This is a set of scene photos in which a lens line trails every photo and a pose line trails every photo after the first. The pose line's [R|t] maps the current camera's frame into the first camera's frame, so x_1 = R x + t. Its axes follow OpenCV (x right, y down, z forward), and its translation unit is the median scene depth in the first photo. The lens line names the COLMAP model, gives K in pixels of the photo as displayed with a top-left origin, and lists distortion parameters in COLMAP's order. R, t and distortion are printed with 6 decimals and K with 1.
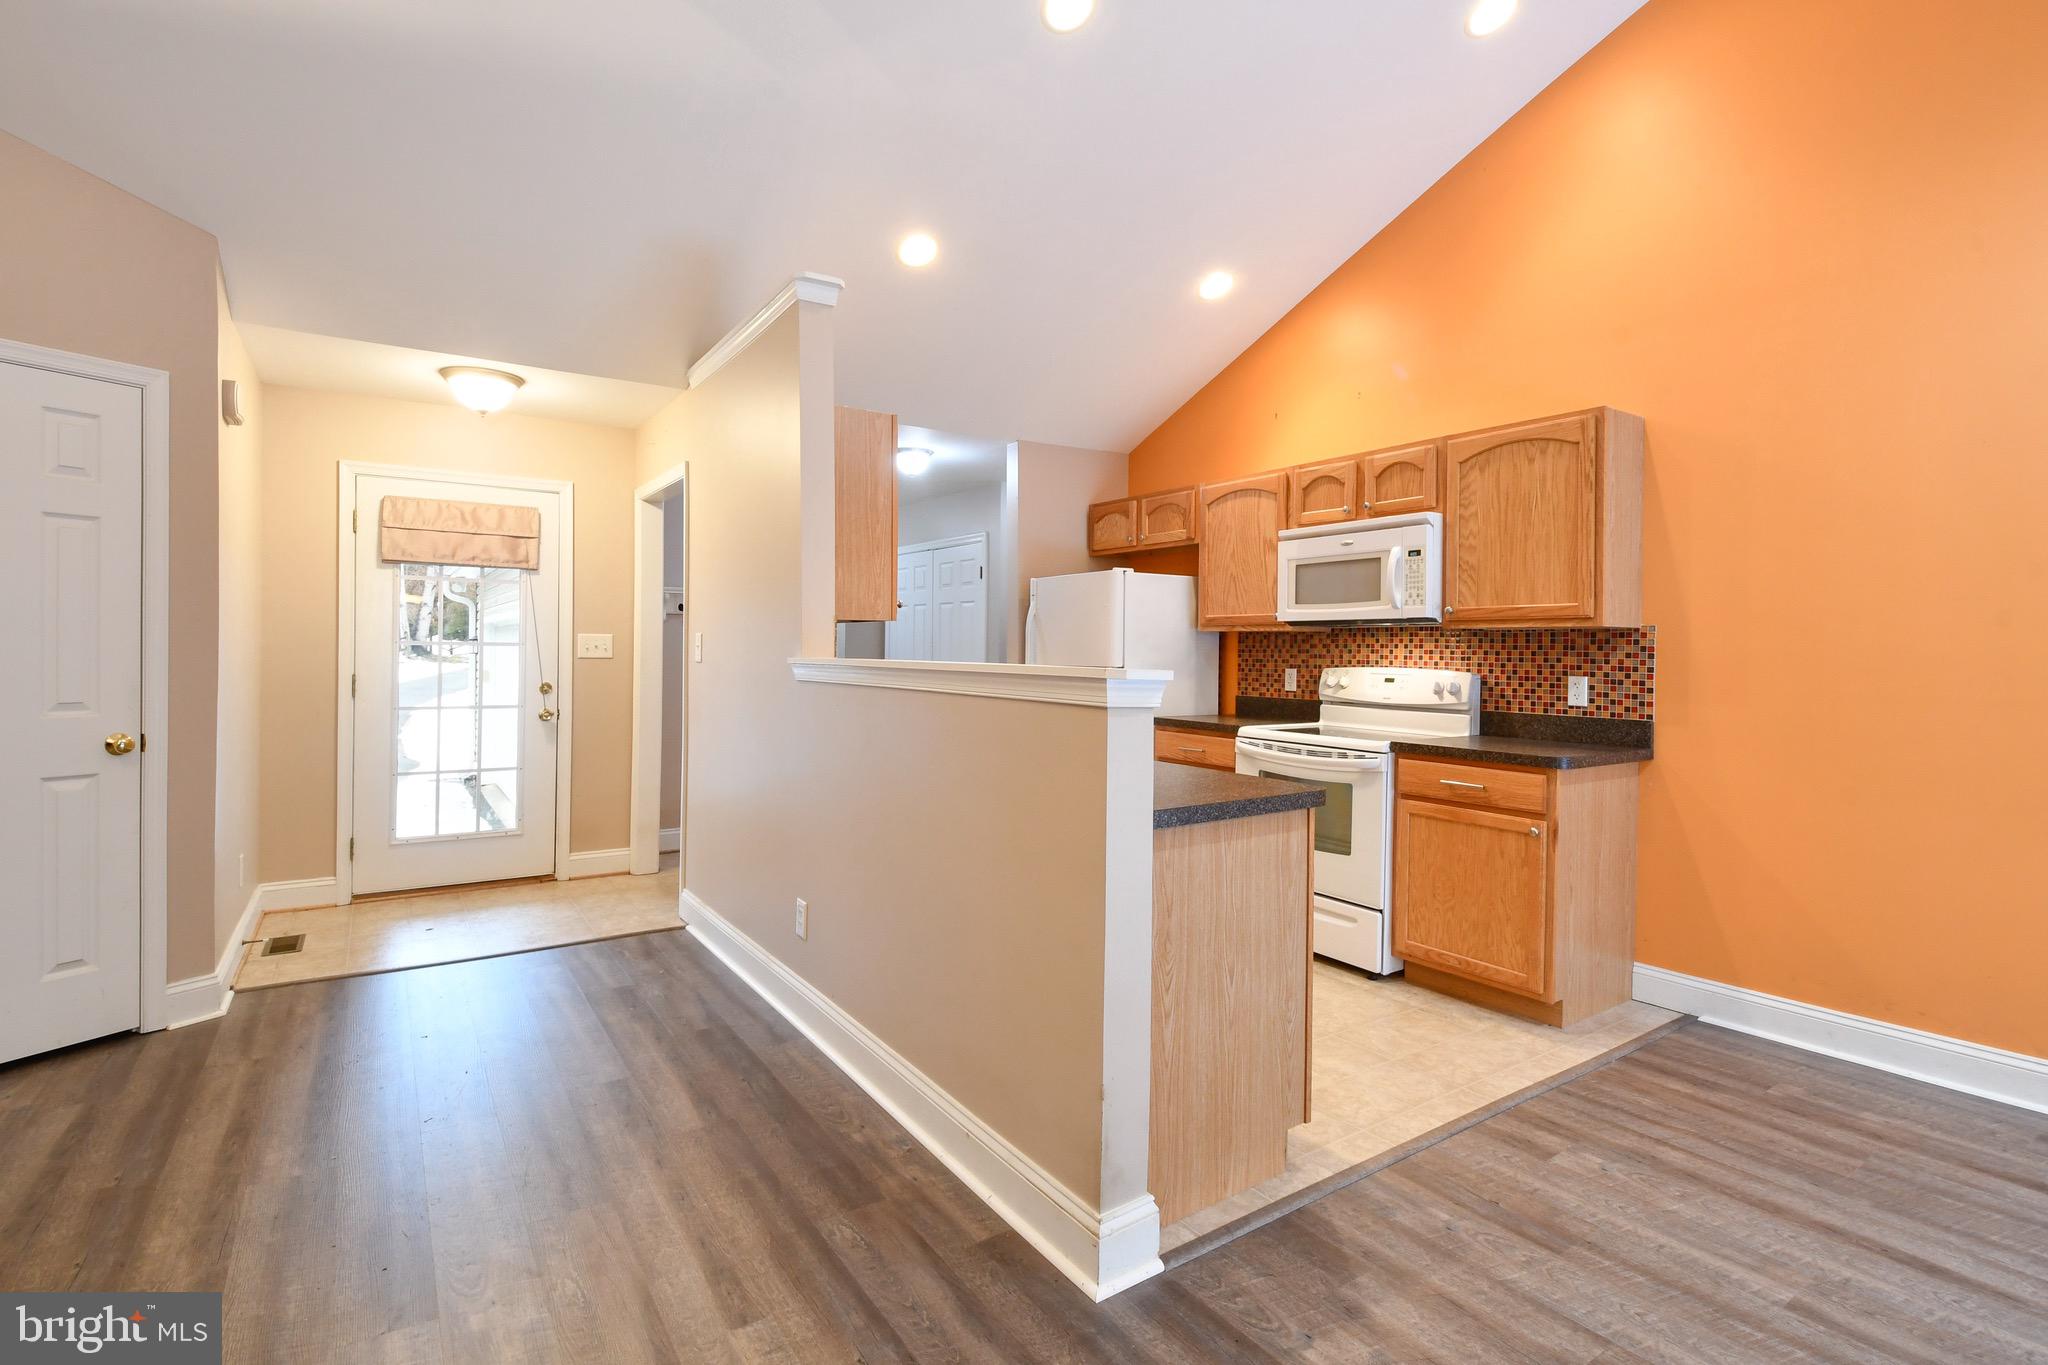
lens RADIAL K [[946.3, 0, 1033.7], [0, 946.3, 677.1], [0, 0, 1]] dist [-0.002035, -0.008485]
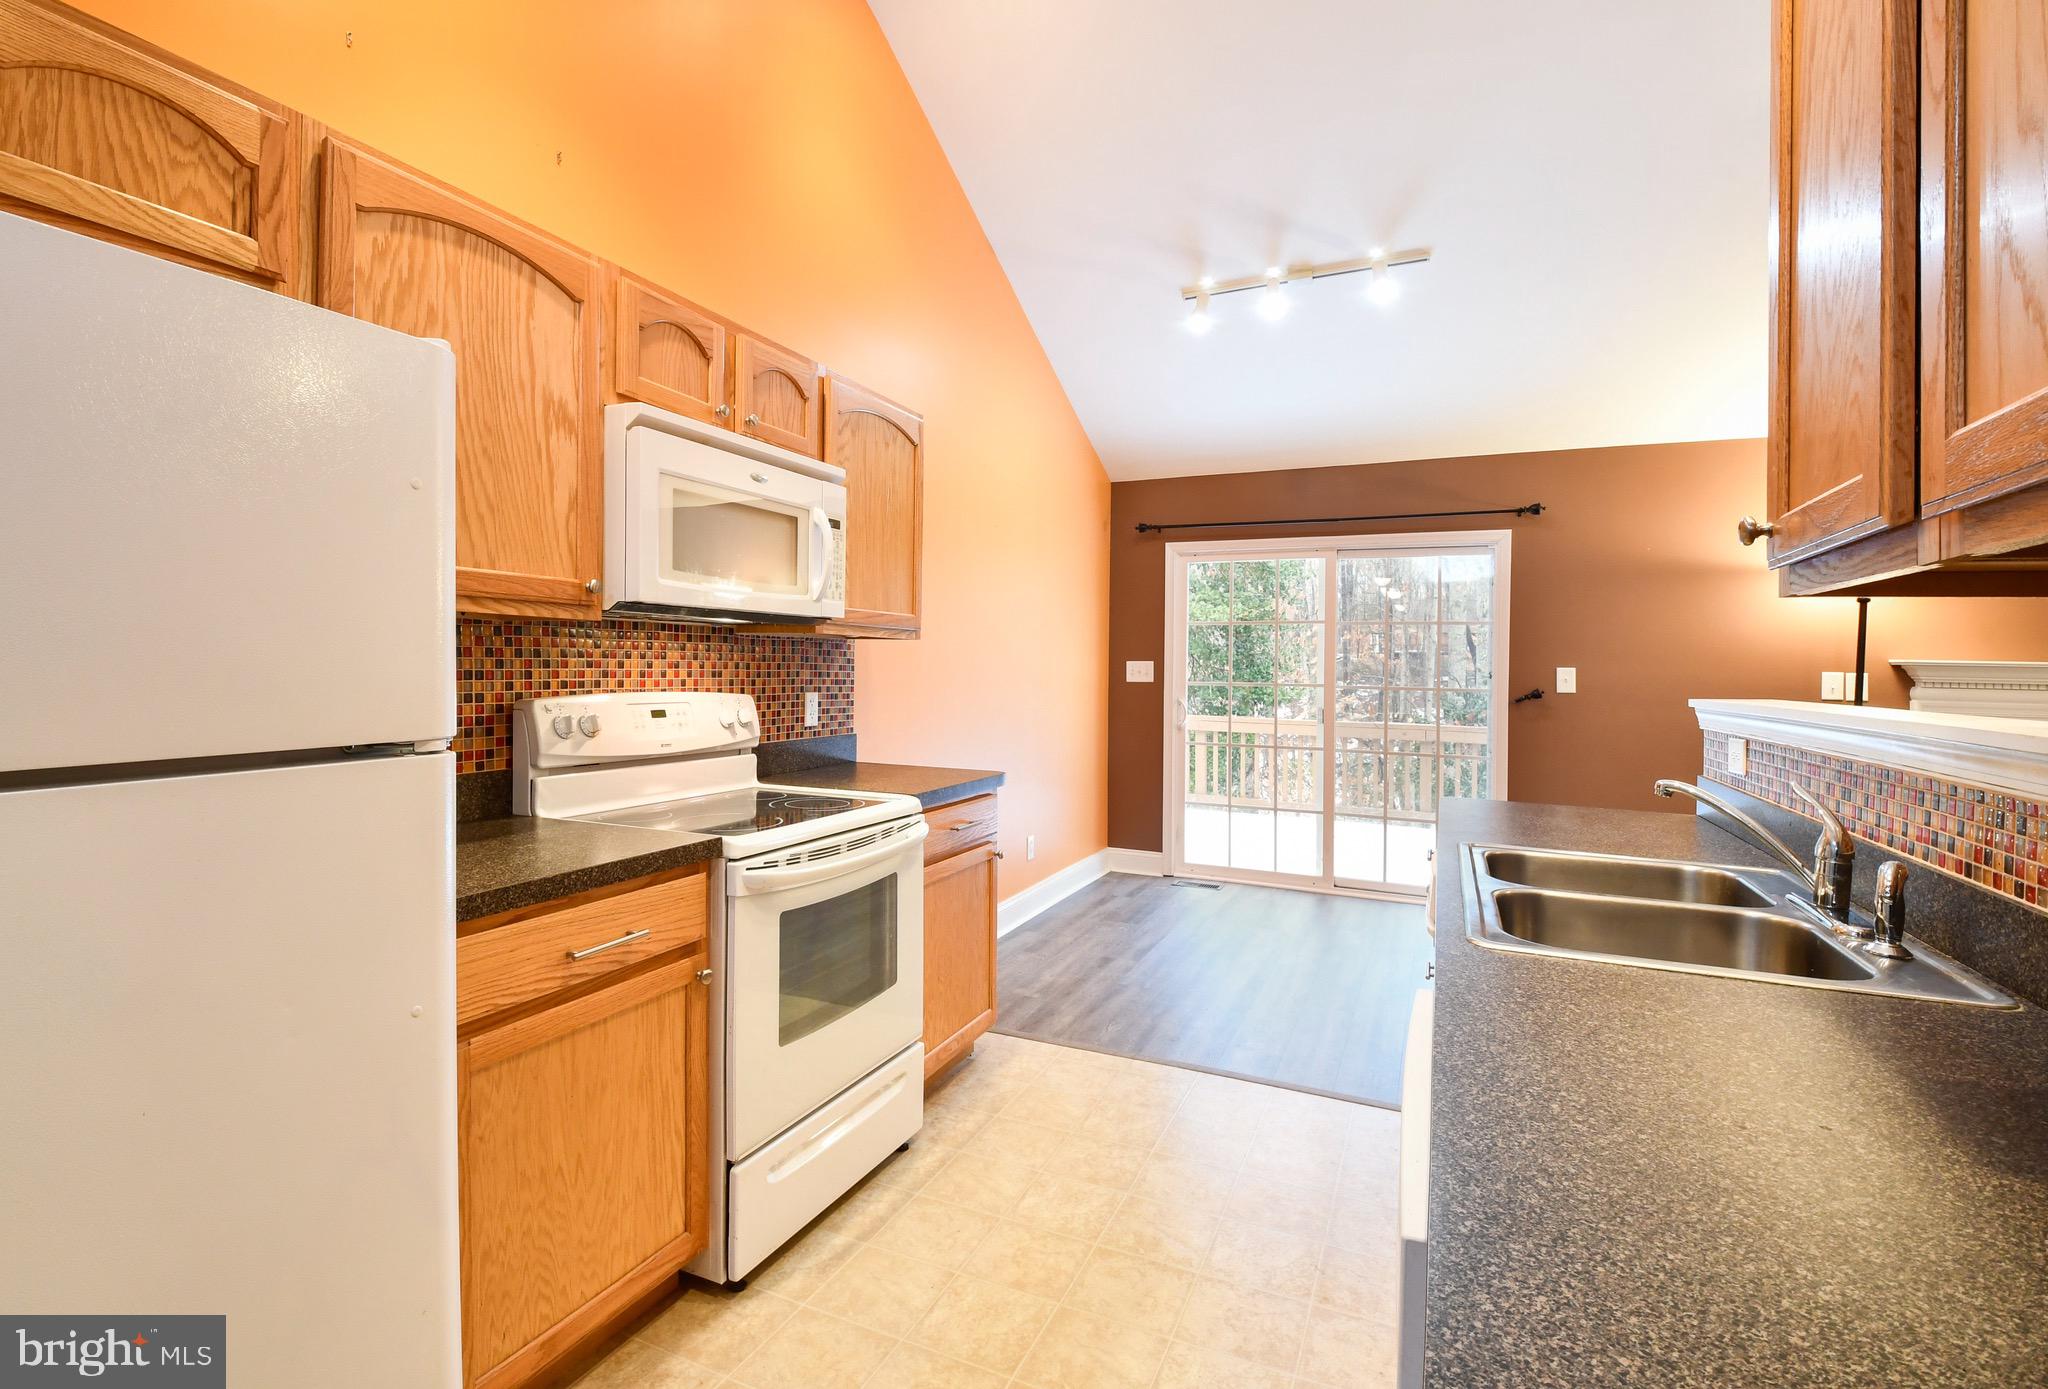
lens RADIAL K [[976.1, 0, 987.1], [0, 976.1, 674.2], [0, 0, 1]] dist [0.009365, -0.005822]
pose [[-0.494771, -0.026455, 0.868620, -0.271715], [0.004719, 0.999440, 0.033128, -0.044935], [-0.869010, 0.020490, -0.494370, 1.258427]]
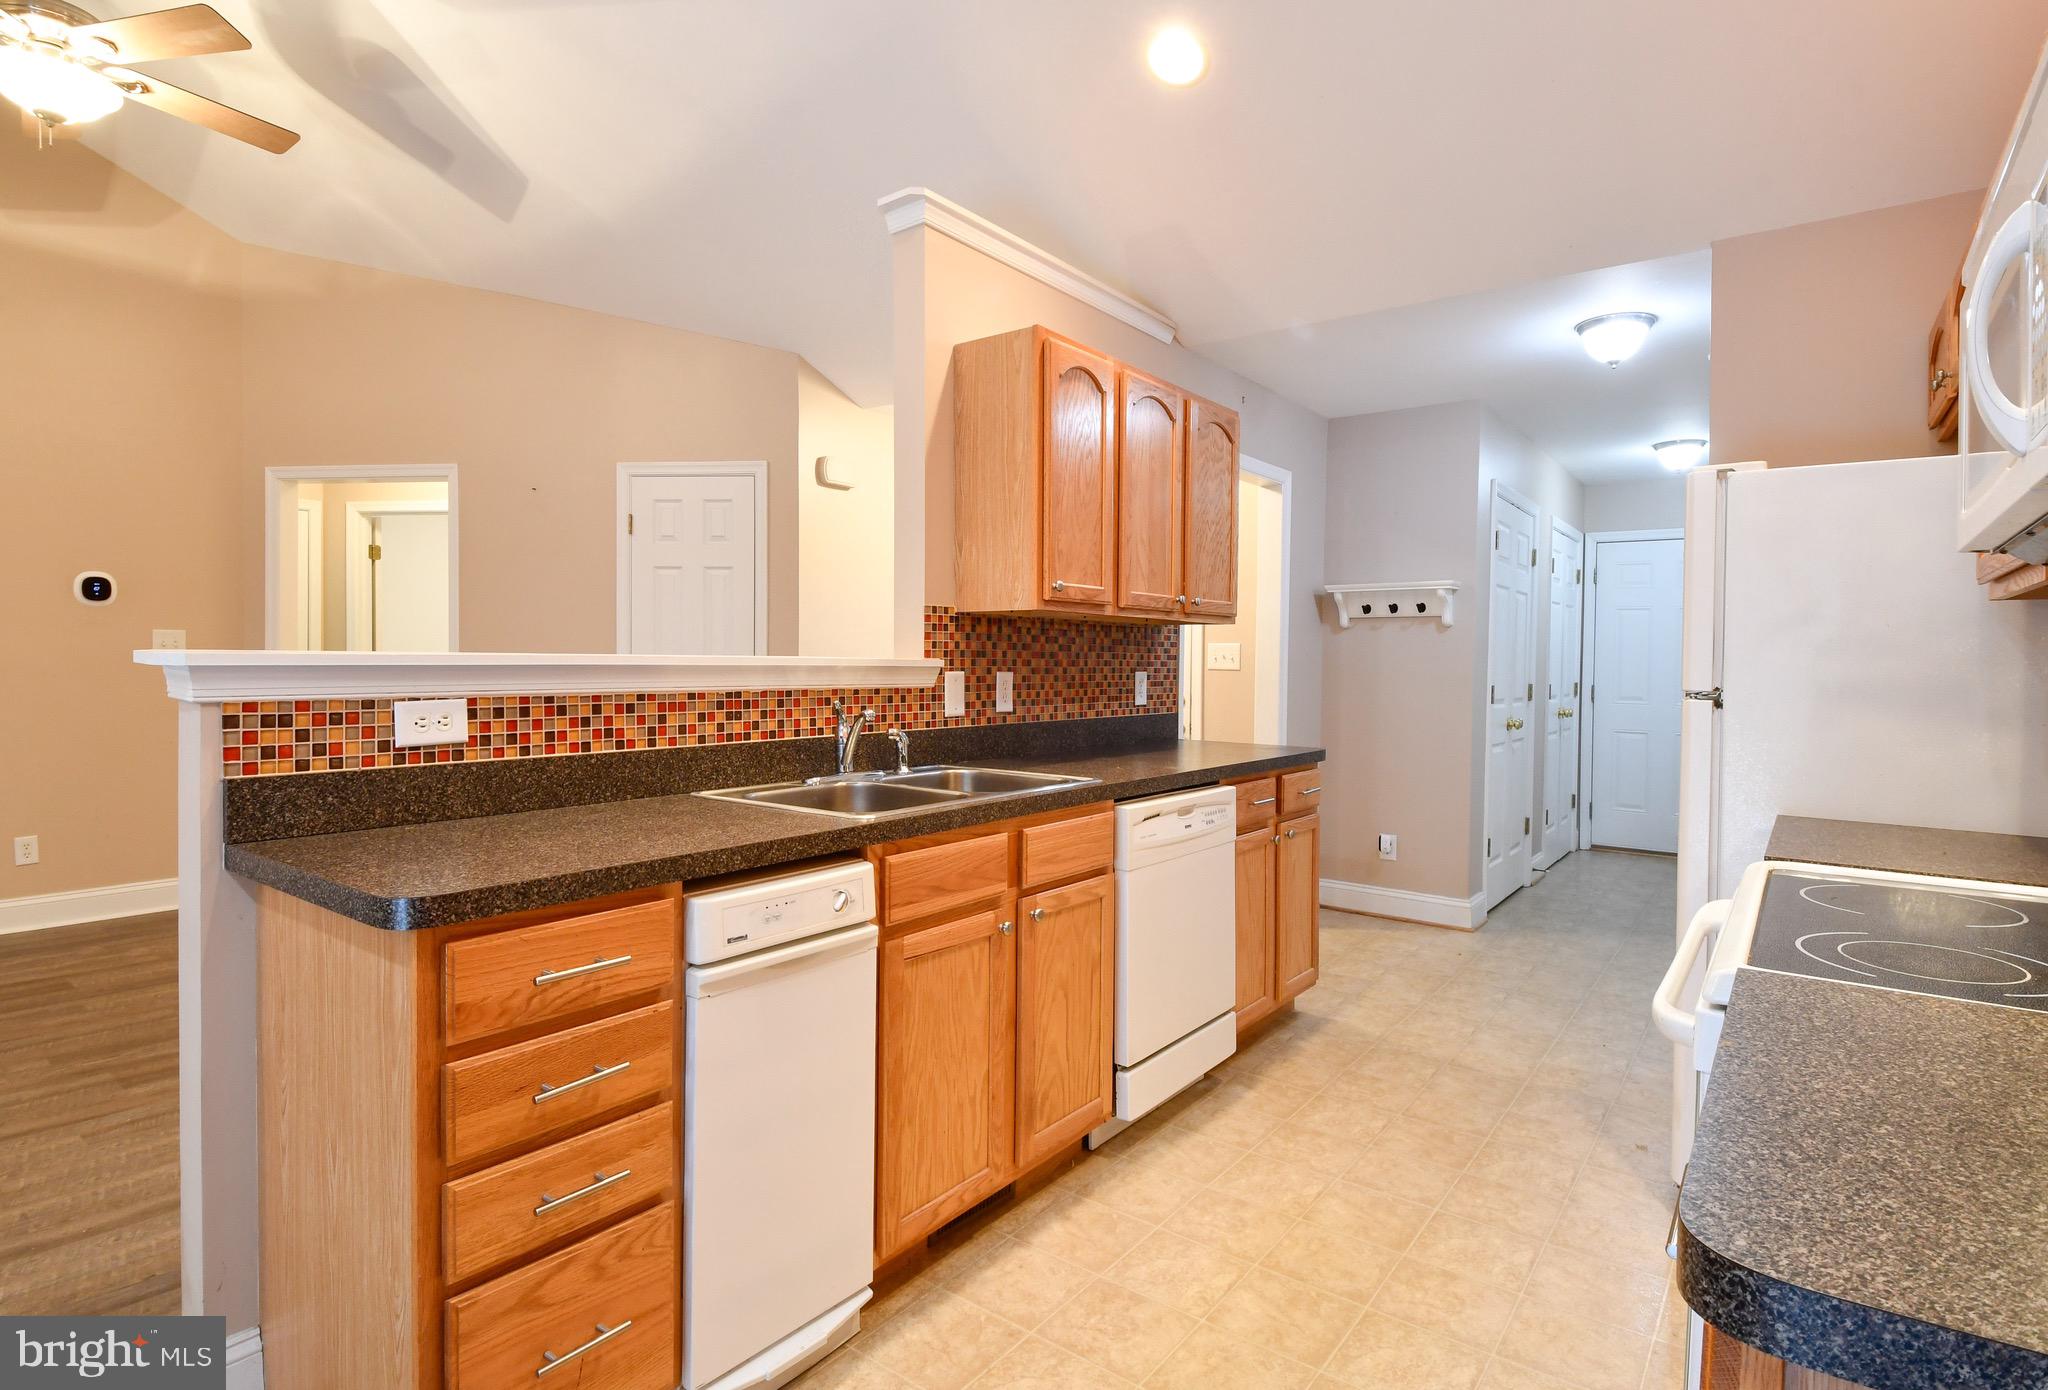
lens RADIAL K [[1048.1, 0, 1020.4], [0, 1048.1, 691.8], [0, 0, 1]] dist [0.011456, -0.015789]
pose [[0.311959, 0.024321, -0.949784, 0.562667], [-0.038297, 0.999182, 0.013007, -0.005879], [0.949323, 0.032316, 0.312635, 0.678529]]
